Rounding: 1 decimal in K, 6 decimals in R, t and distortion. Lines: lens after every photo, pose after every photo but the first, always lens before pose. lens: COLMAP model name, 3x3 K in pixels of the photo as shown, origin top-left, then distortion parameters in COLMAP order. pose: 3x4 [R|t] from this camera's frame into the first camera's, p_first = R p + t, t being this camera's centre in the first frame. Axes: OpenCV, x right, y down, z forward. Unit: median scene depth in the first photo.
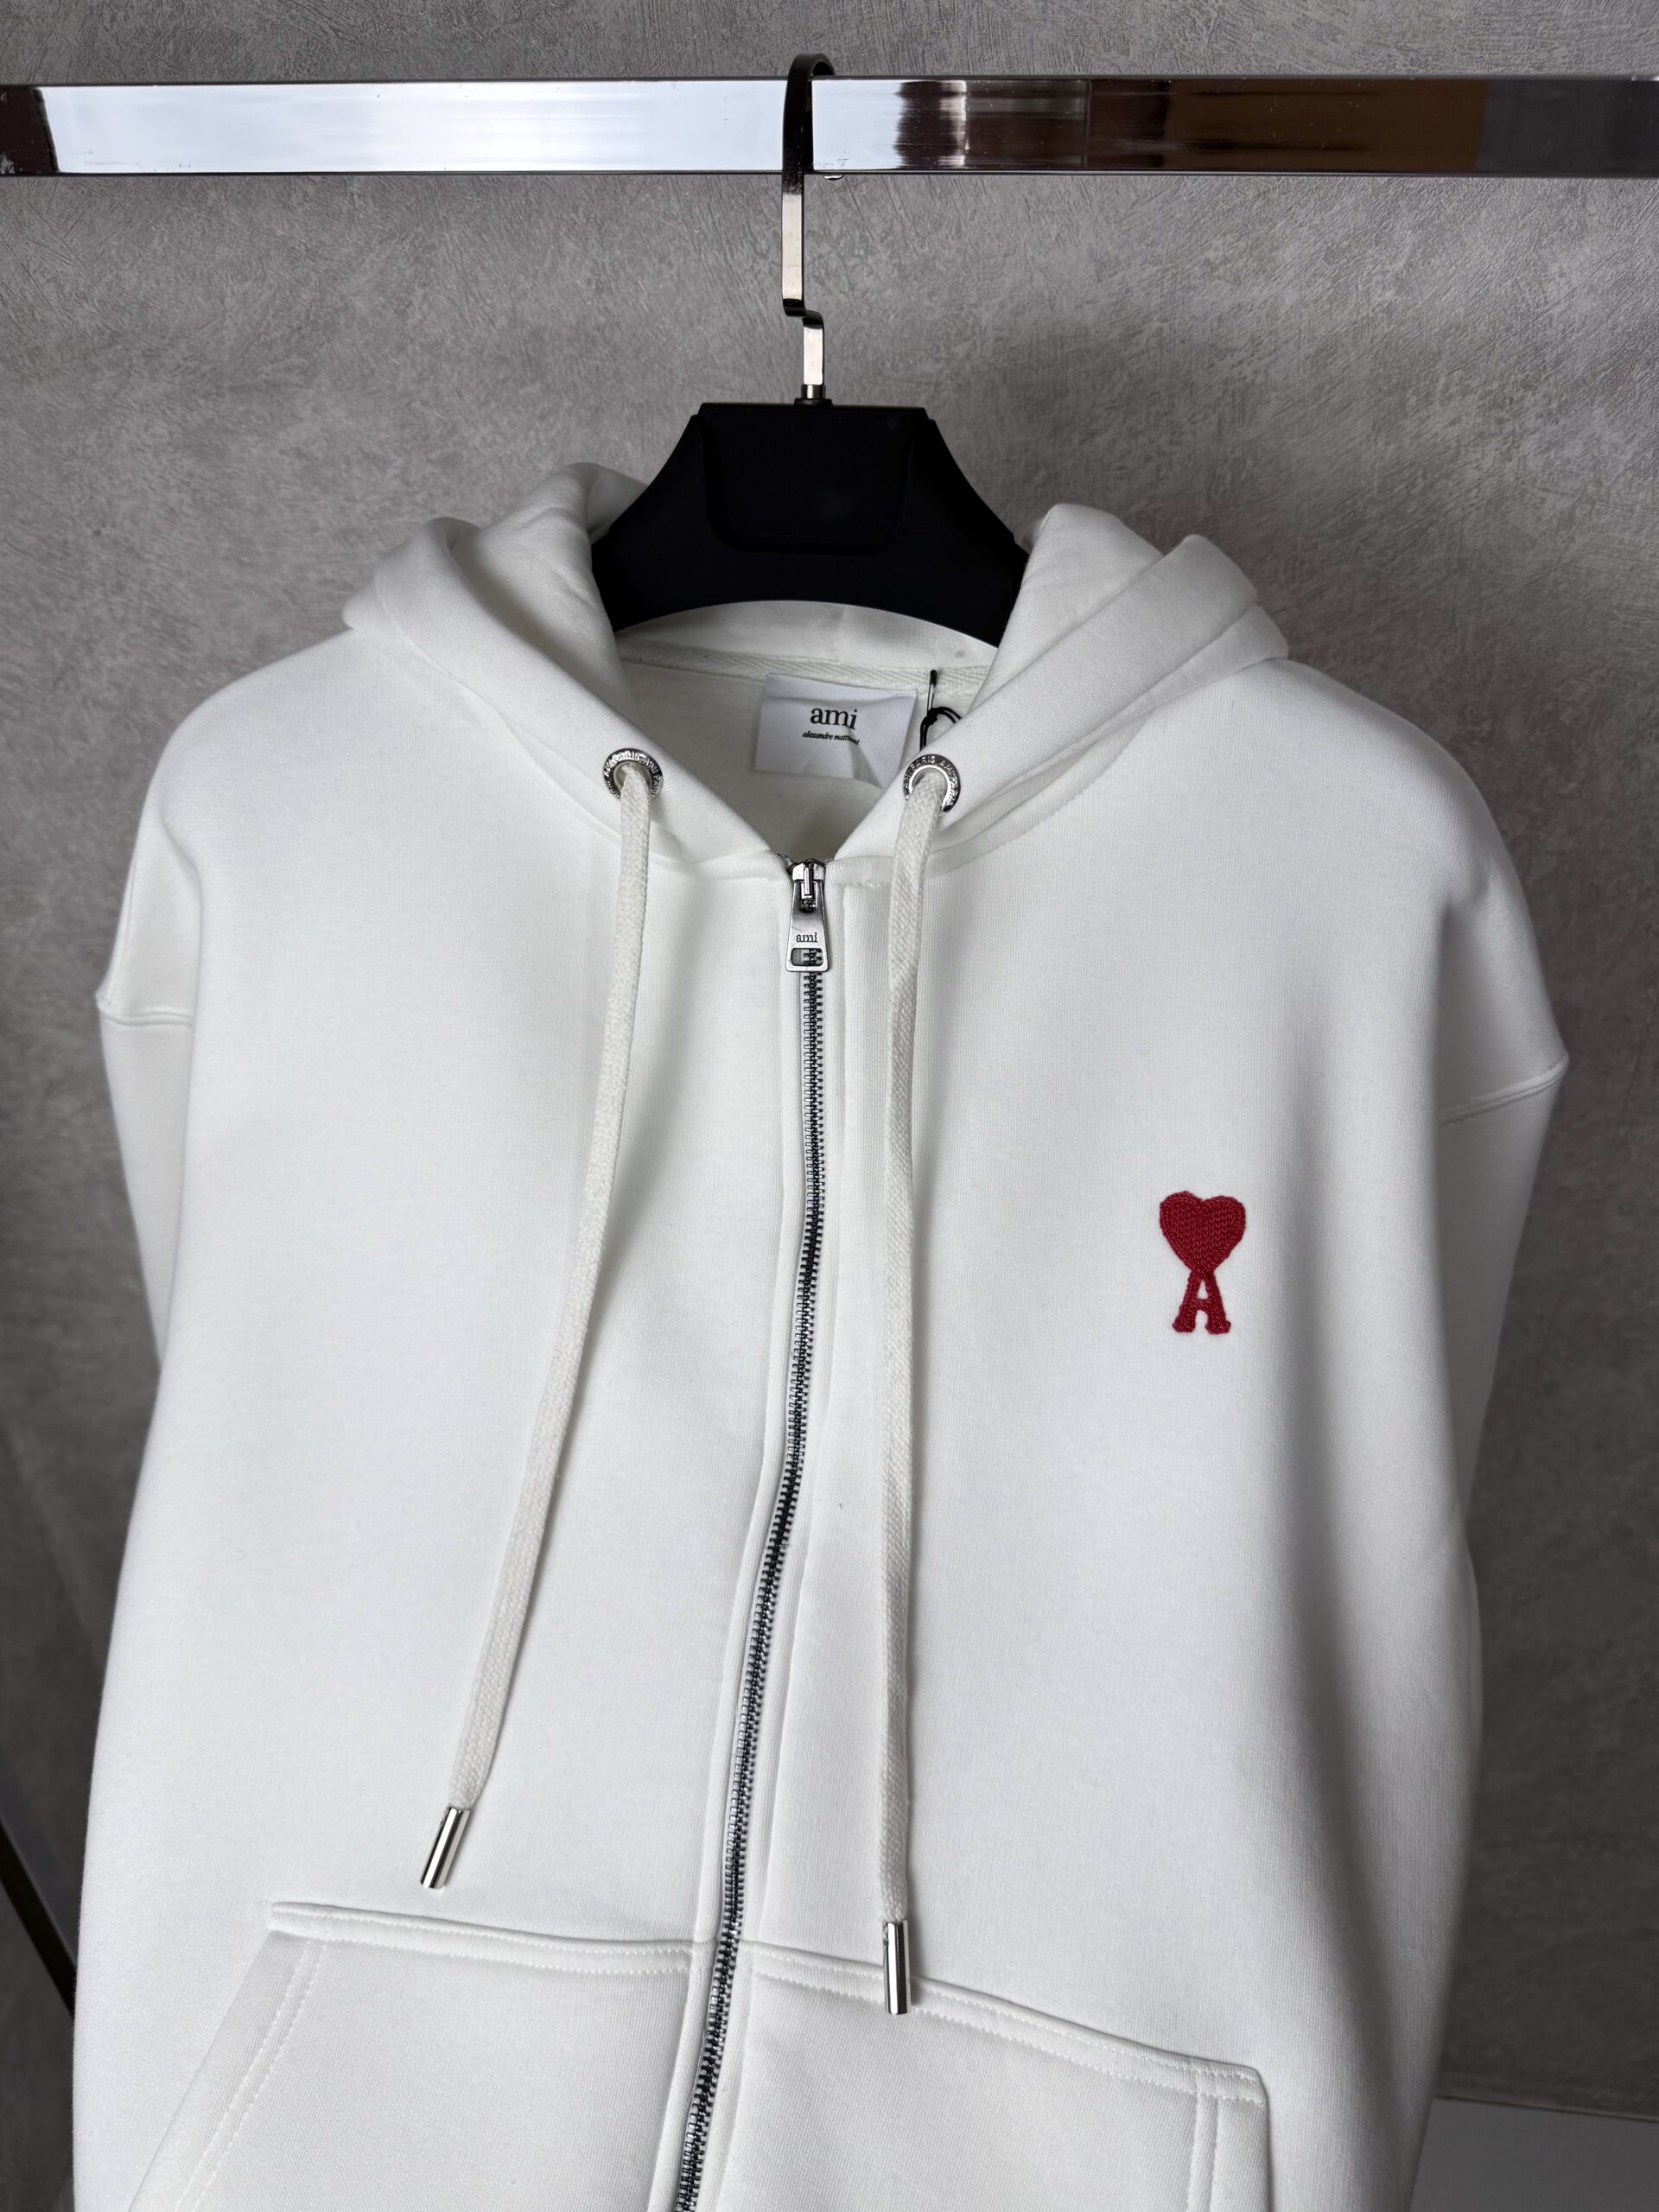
lens RADIAL K [[1649.6, 0, 830.3], [0, 1649.6, 1117.8], [0, 0, 1]] dist [-0.025016, 0.007663]
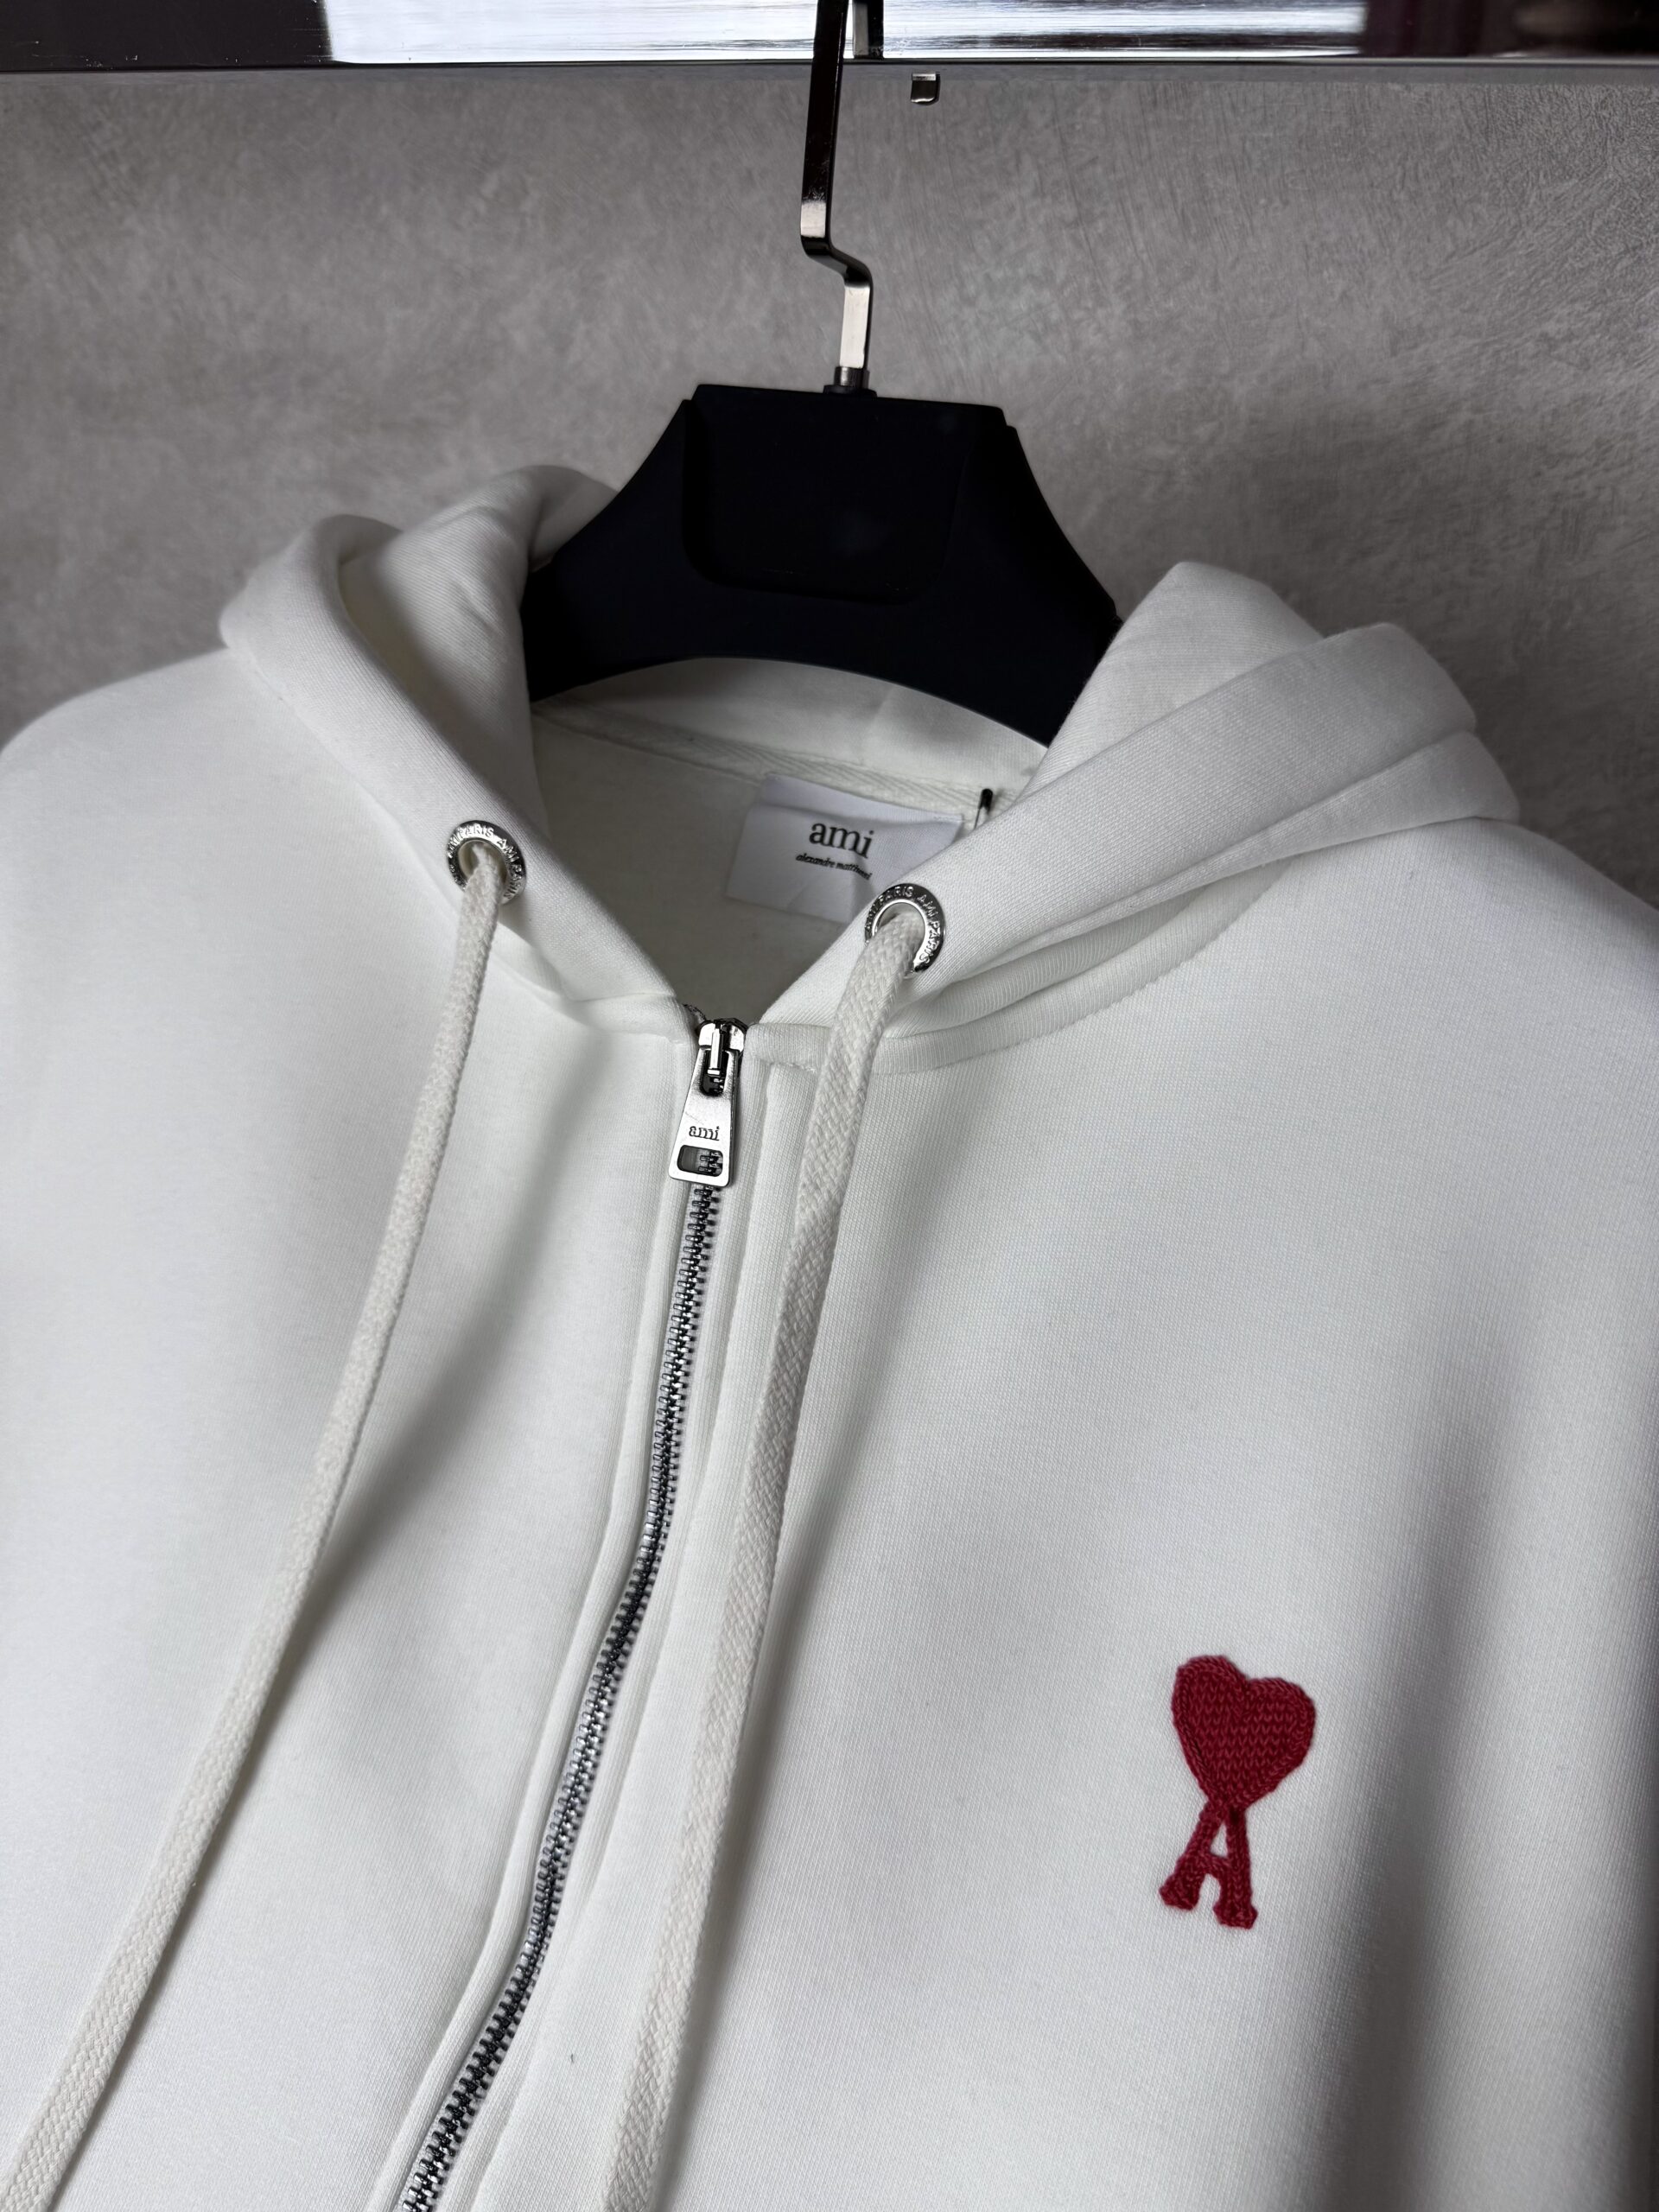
lens RADIAL K [[1642.7, 0, 827.4], [0, 1642.7, 1092.9], [0, 0, 1]] dist [-0.030595, 0.003983]
pose [[0.959538, 0.164001, -0.228889, 0.140058], [-0.192257, 0.975491, -0.107026, -0.046679], [0.205726, 0.146701, 0.967551, 0.266960]]
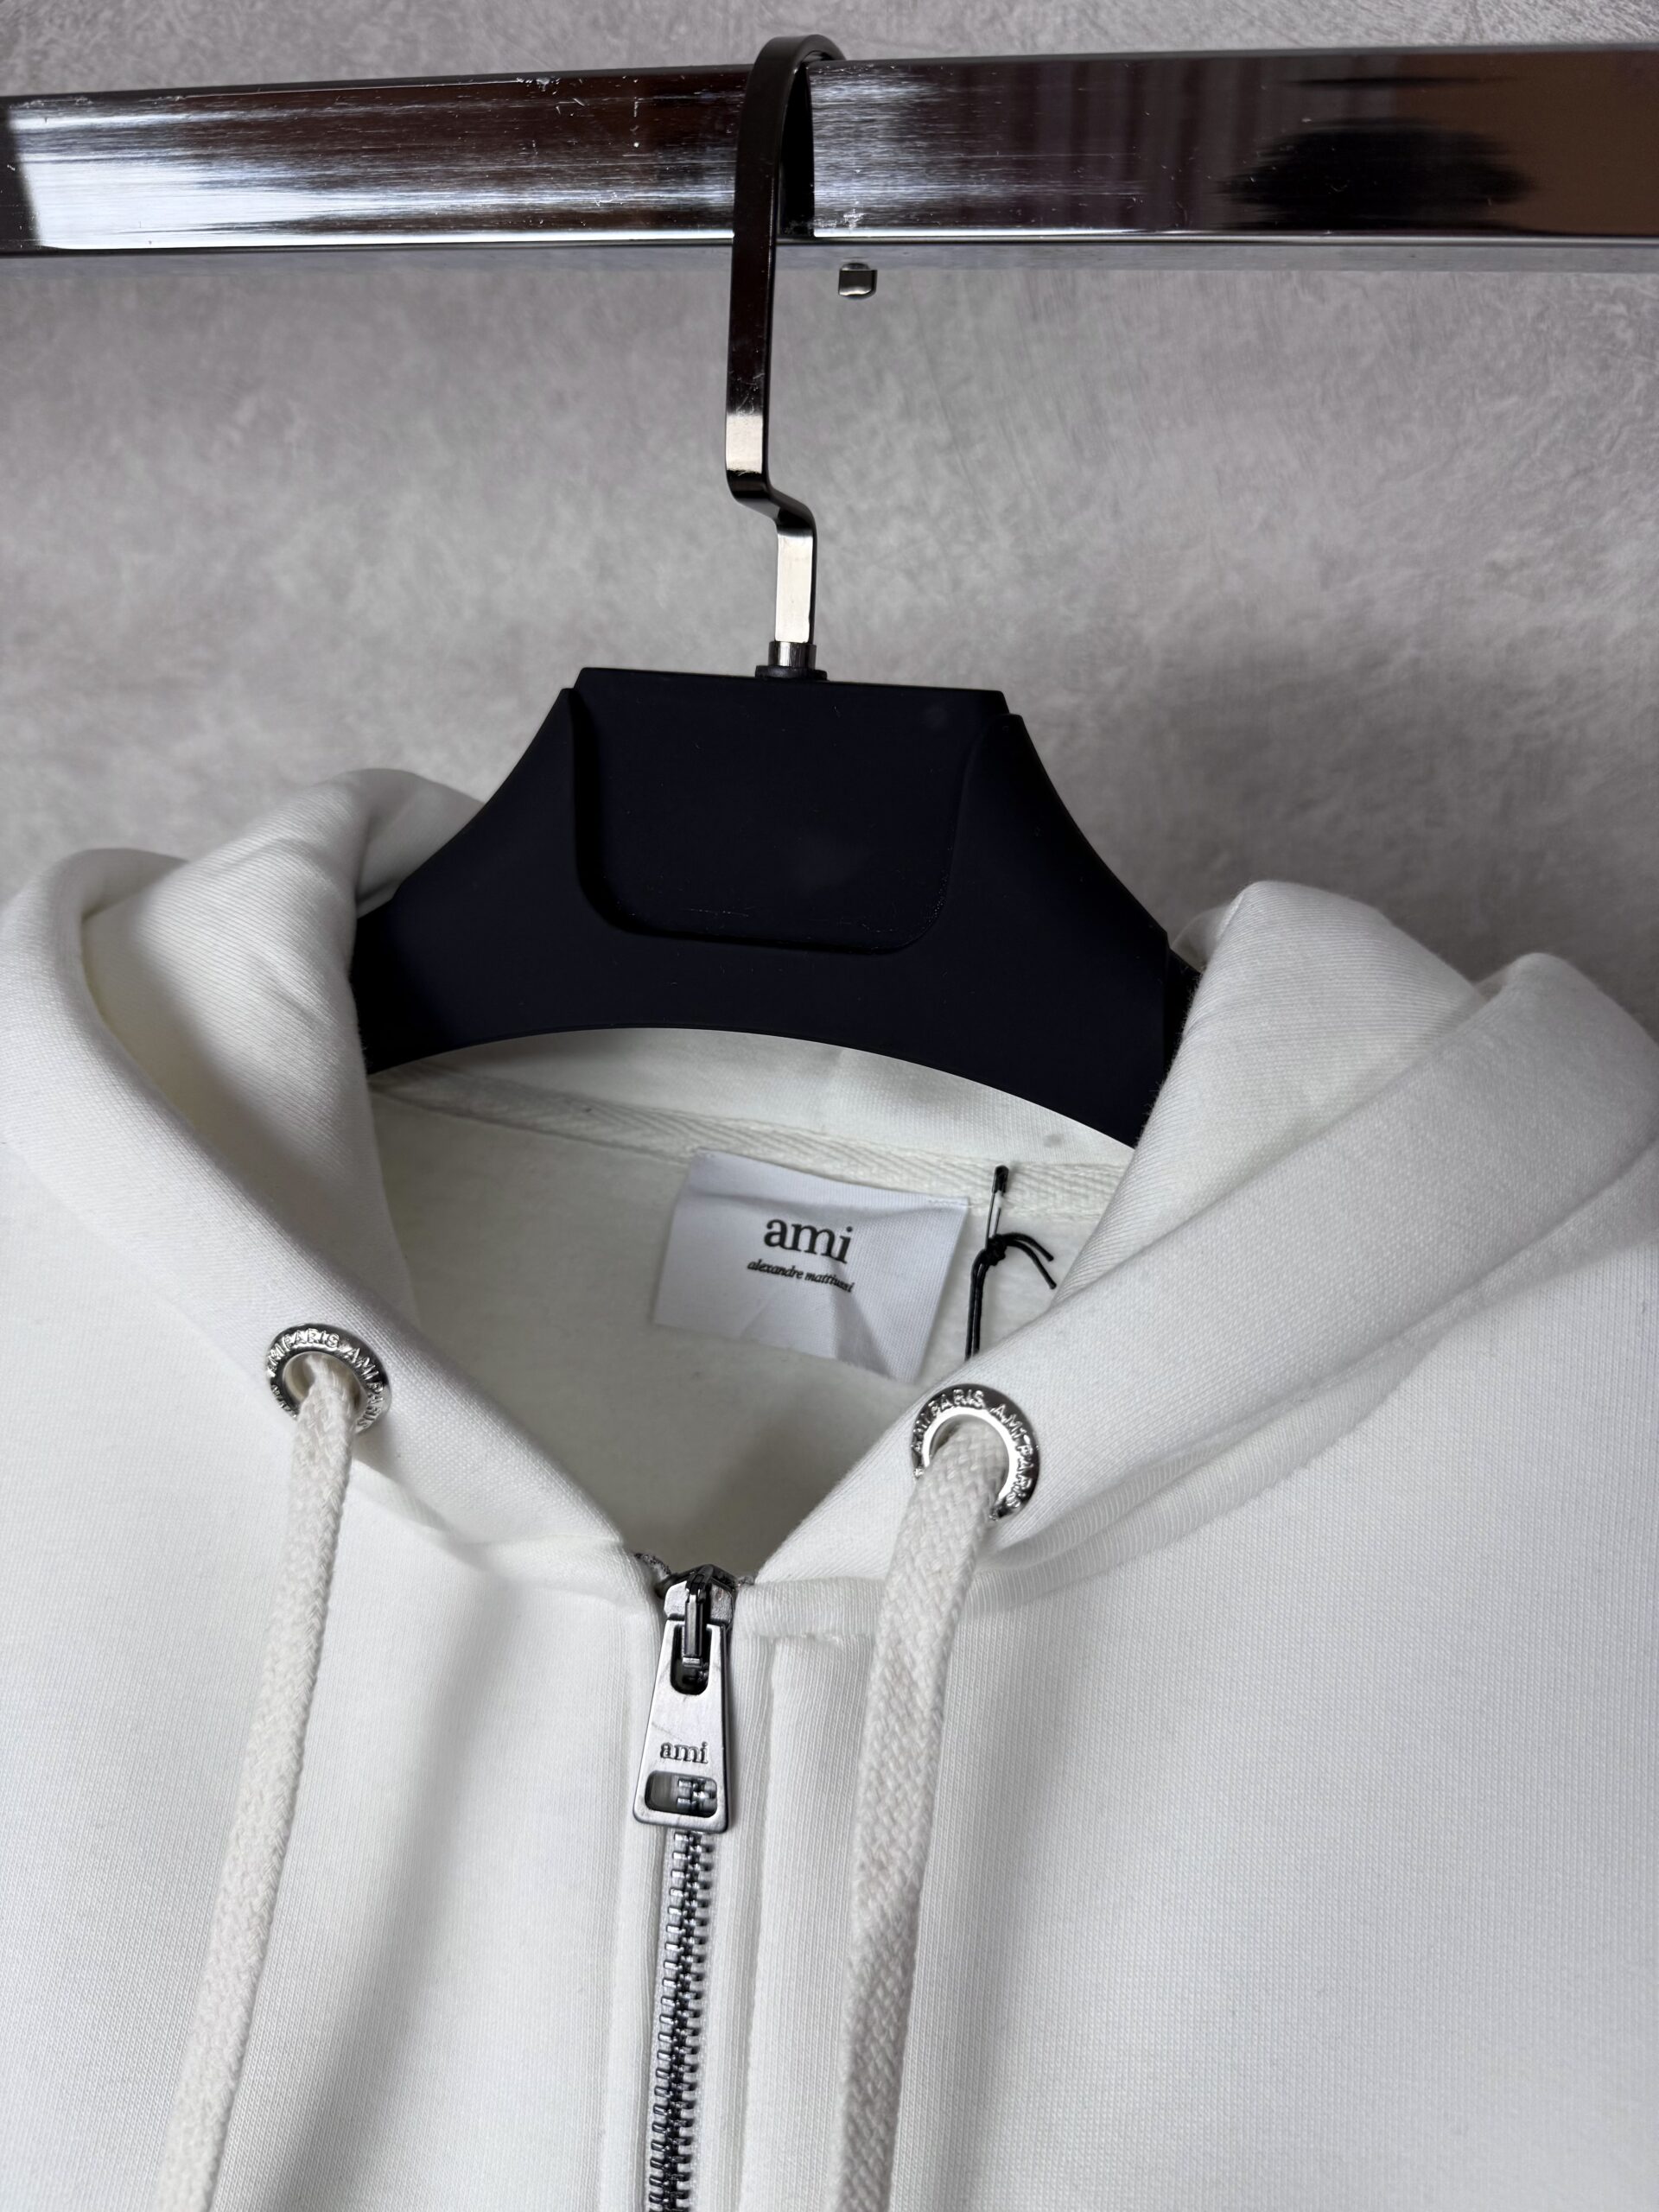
lens RADIAL K [[1651.3, 0, 823.9], [0, 1651.3, 1098.0], [0, 0, 1]] dist [-0.000637, -0.067539]
pose [[0.991239, 0.074893, -0.108796, 0.050353], [-0.098837, 0.966996, -0.234842, -0.131601], [0.087617, 0.243538, 0.965926, 0.383590]]
